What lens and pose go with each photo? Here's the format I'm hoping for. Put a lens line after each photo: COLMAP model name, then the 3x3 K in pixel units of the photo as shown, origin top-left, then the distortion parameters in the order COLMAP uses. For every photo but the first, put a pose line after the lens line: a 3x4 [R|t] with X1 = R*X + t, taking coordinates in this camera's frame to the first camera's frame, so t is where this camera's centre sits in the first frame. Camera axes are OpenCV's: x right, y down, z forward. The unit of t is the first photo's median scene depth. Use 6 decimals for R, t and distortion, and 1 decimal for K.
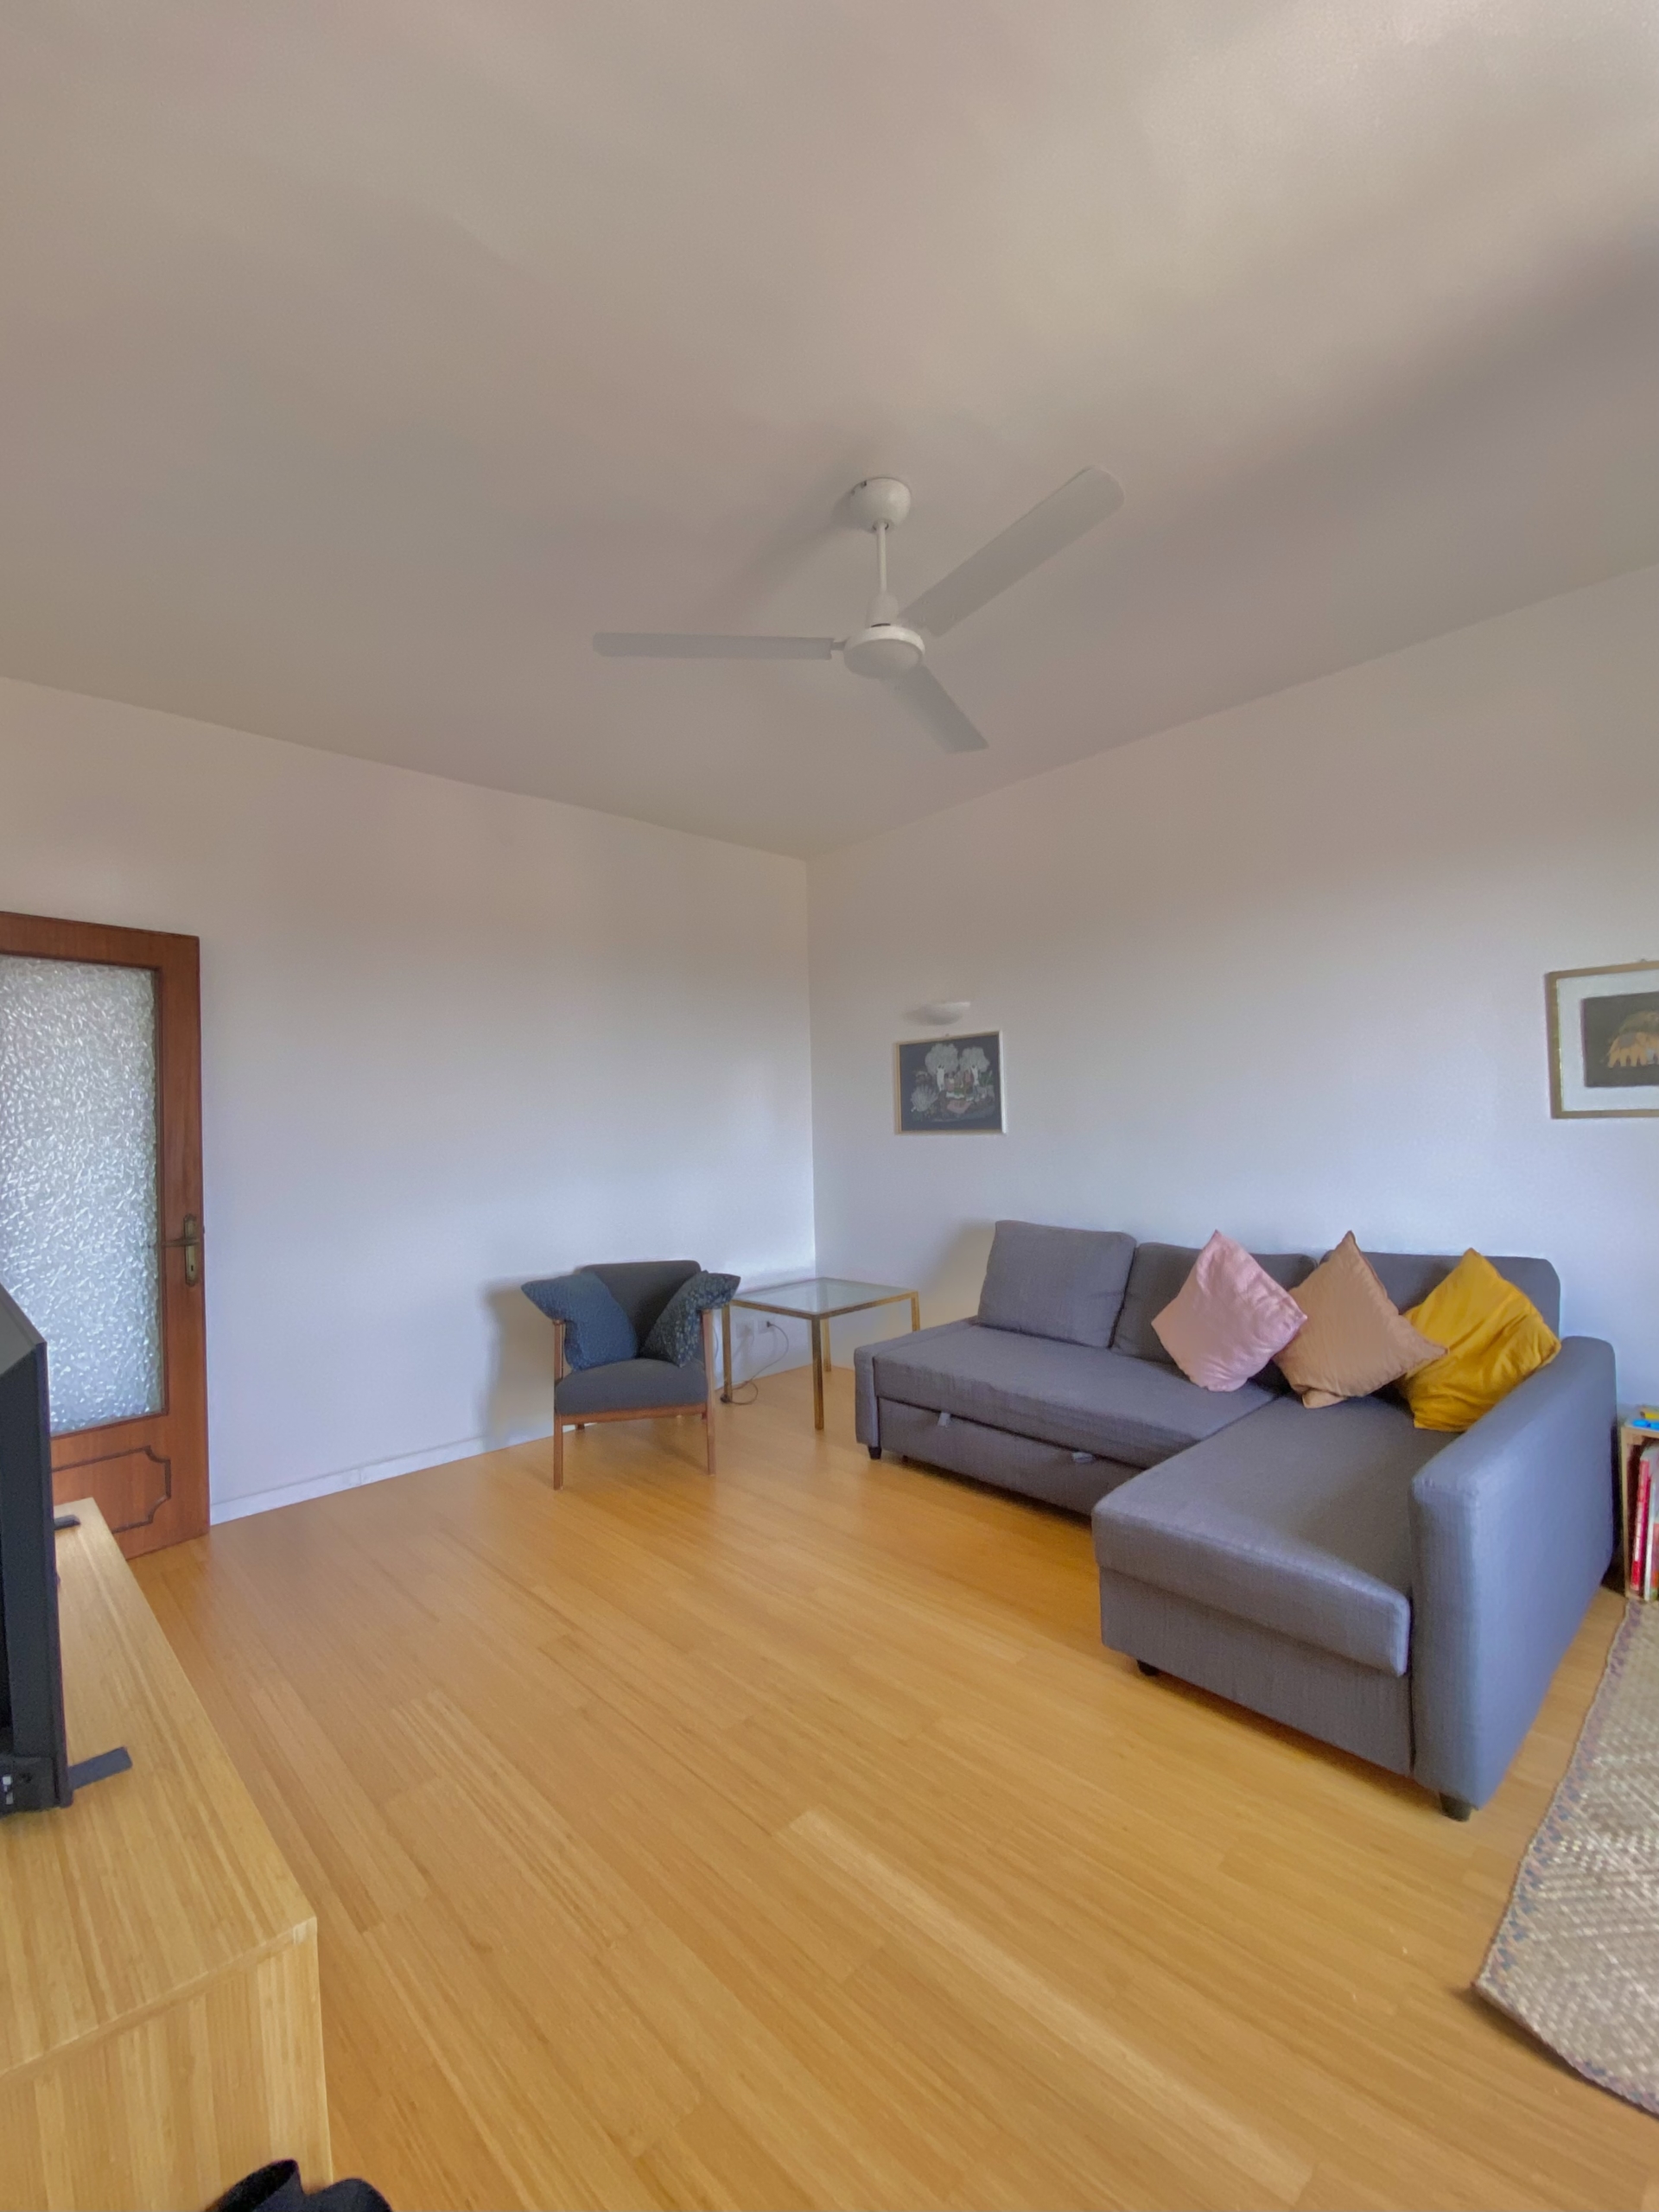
lens RADIAL K [[901.5, 0, 833.0], [0, 901.5, 1111.7], [0, 0, 1]] dist [-0.001941, -0.000023]
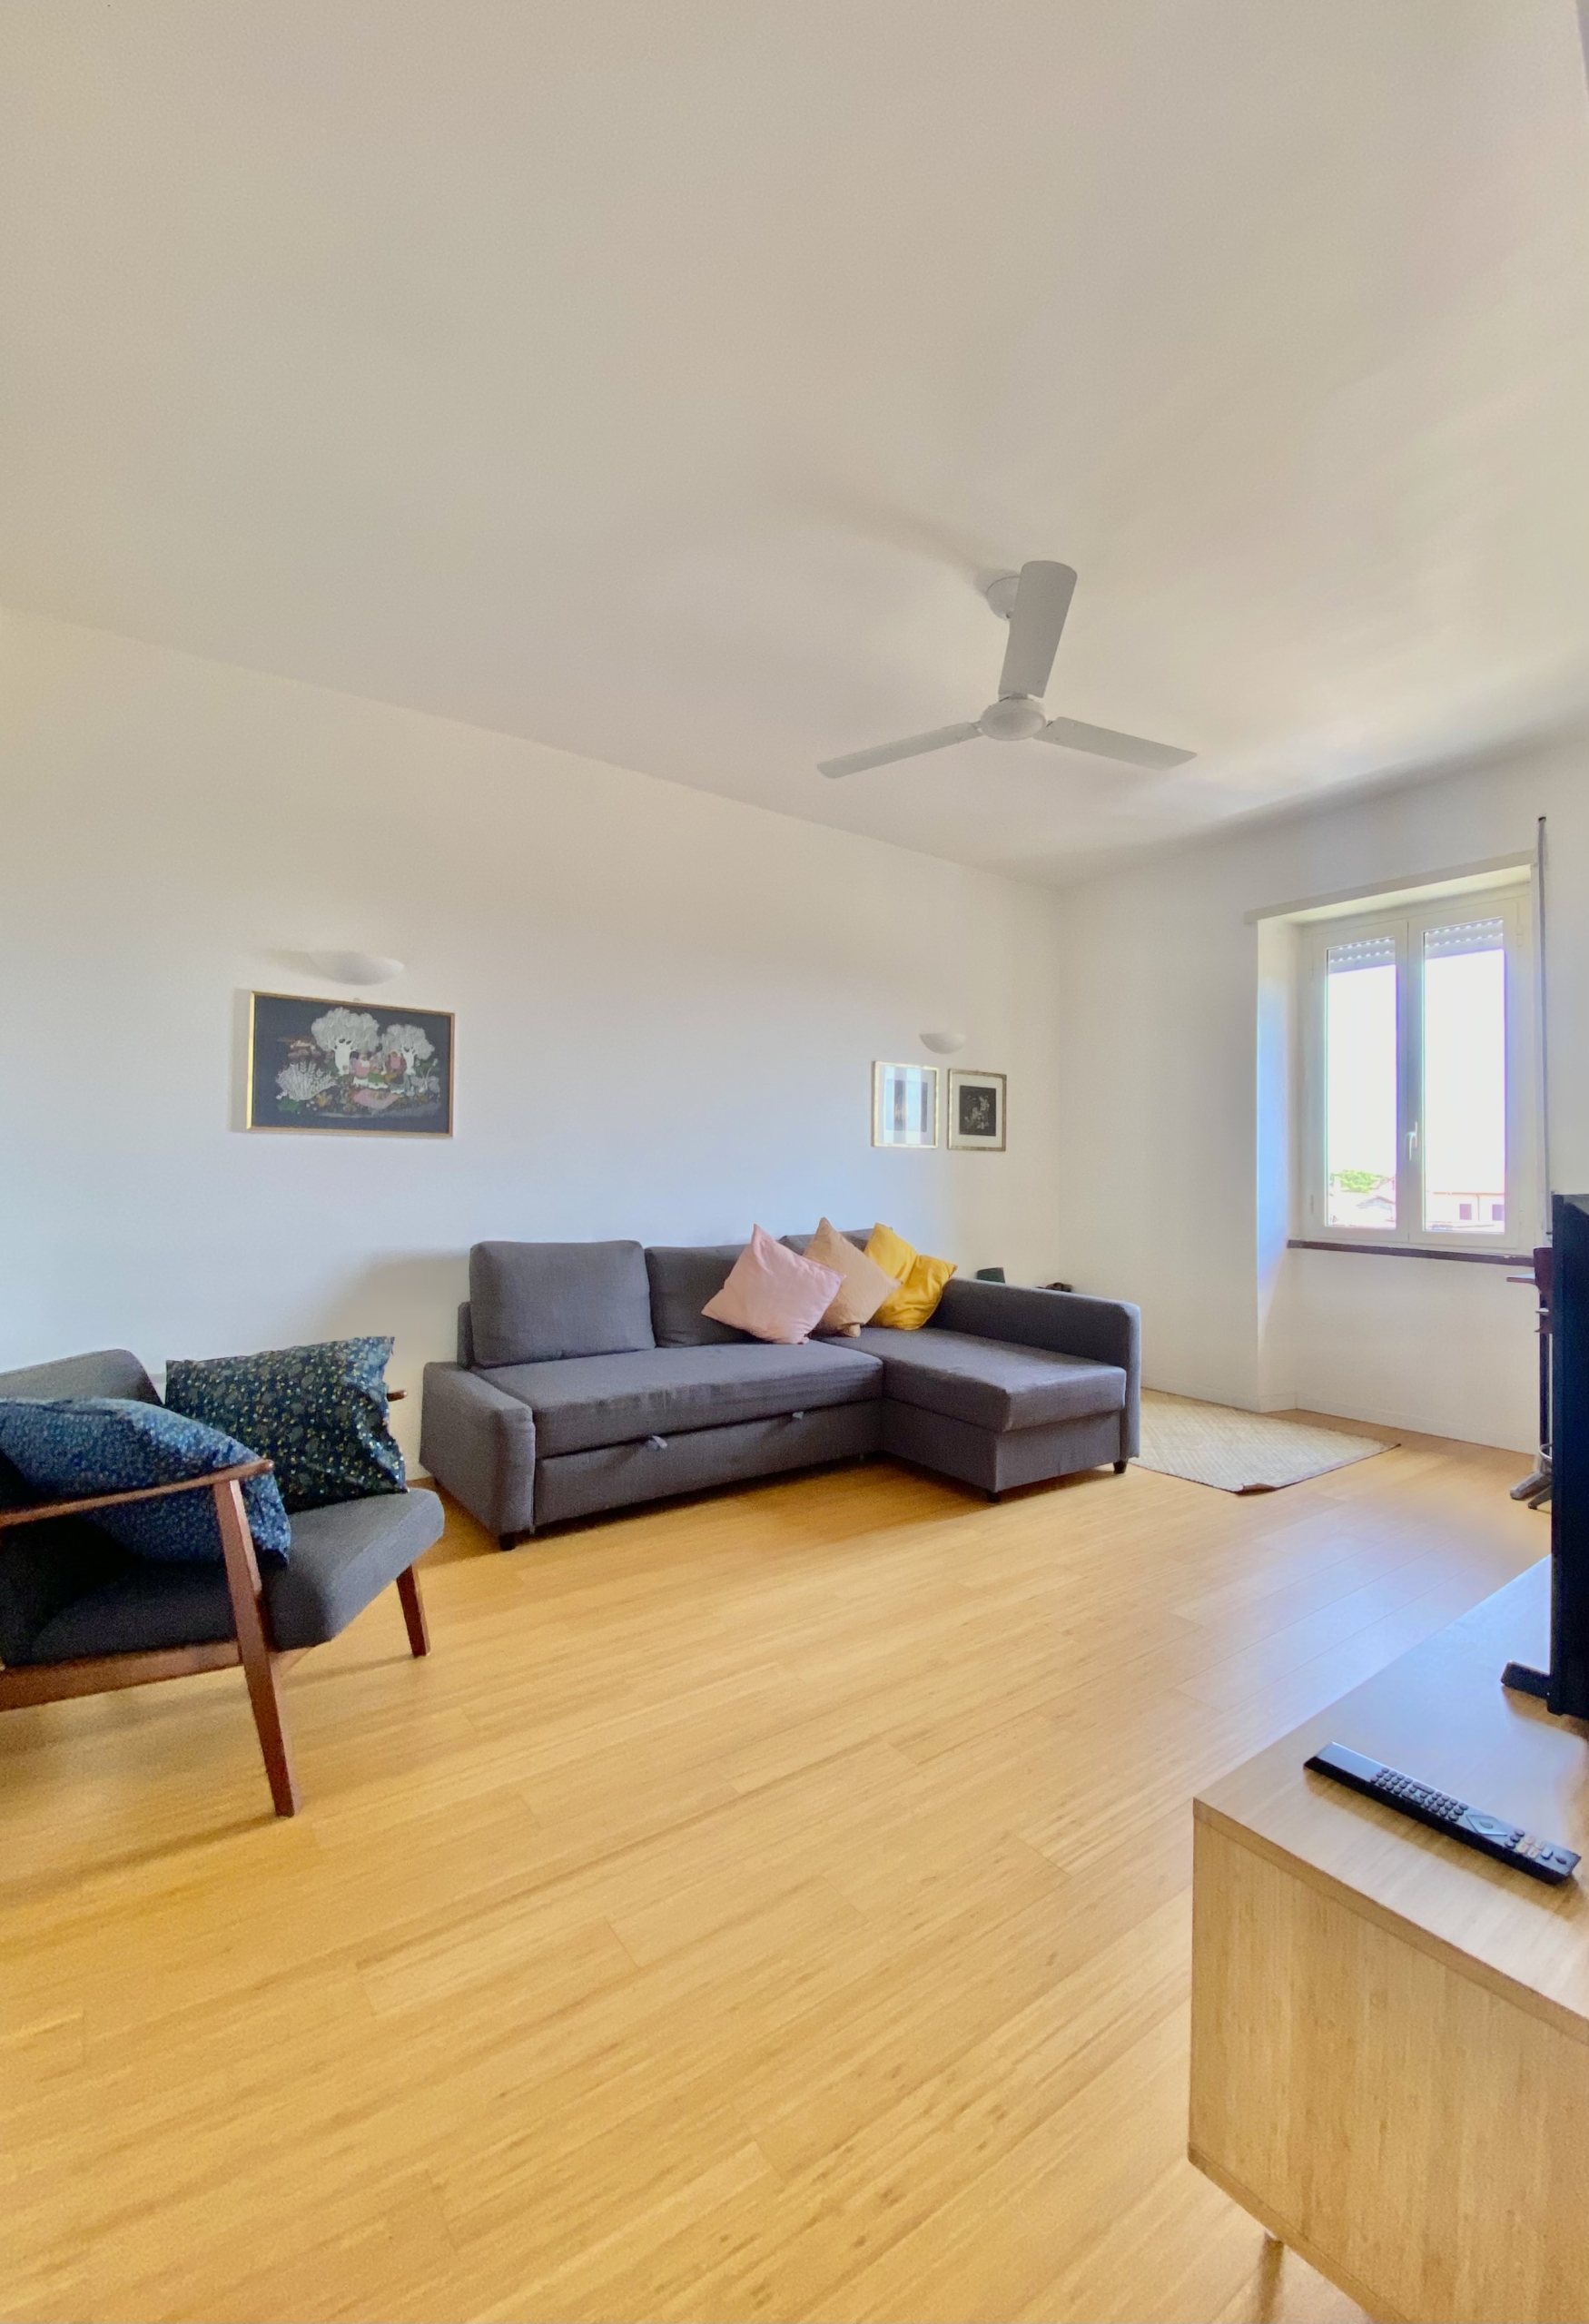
lens RADIAL K [[943.5, 0, 798.9], [0, 943.5, 1203.2], [0, 0, 1]] dist [0.000770, 0.000013]
pose [[0.134249, 0.004853, 0.990936, -0.605436], [-0.026005, 0.999661, -0.001373, 0.074540], [-0.990606, -0.025585, 0.134330, 0.557820]]
